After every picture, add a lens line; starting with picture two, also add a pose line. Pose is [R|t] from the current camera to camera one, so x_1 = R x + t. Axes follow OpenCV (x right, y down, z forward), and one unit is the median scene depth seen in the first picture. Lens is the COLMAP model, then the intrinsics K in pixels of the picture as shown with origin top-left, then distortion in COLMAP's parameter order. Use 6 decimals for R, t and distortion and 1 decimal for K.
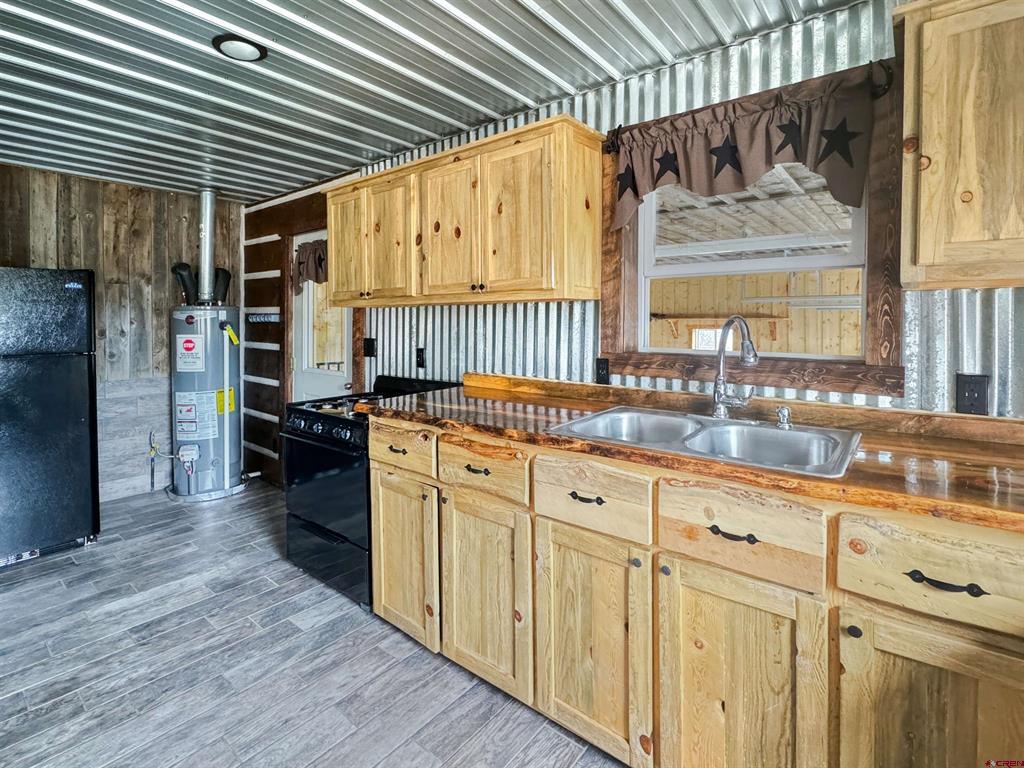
lens RADIAL K [[507.5, 0, 487.3], [0, 507.5, 381.2], [0, 0, 1]] dist [-0.004665, 0.004709]
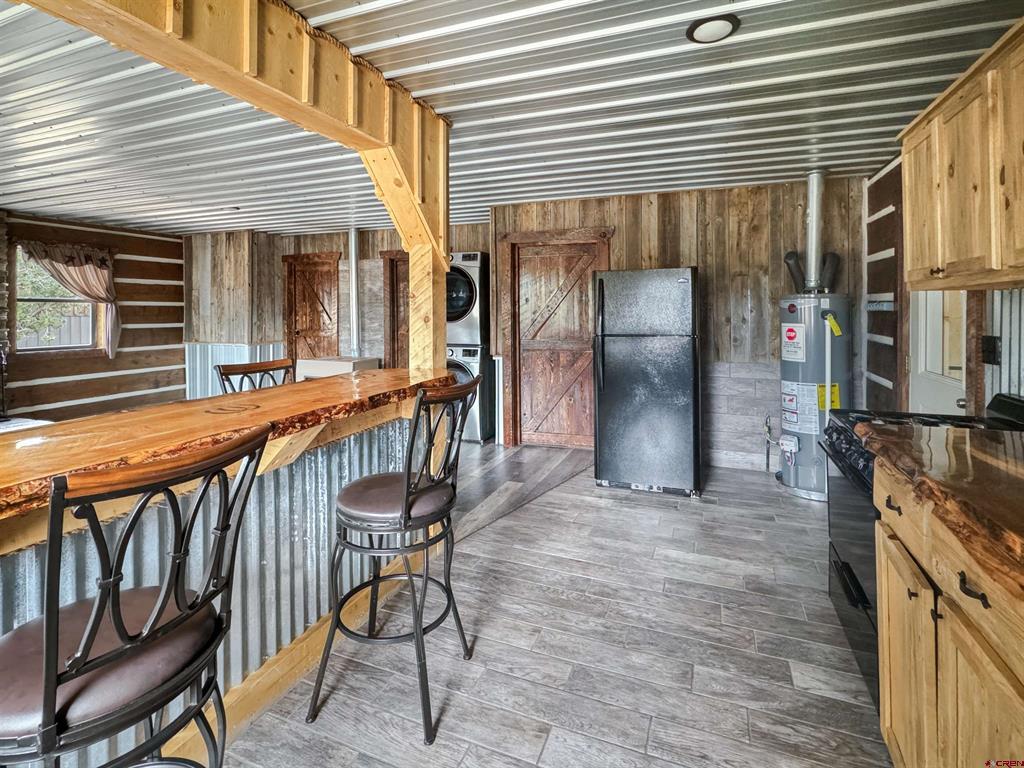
lens RADIAL K [[507.5, 0, 529.3], [0, 507.5, 342.4], [0, 0, 1]] dist [-0.004665, 0.004709]
pose [[0.341613, 0.061728, -0.937811, 0.177646], [-0.112569, 0.993345, 0.024378, -0.023878], [0.933075, 0.097241, 0.346288, 0.206053]]
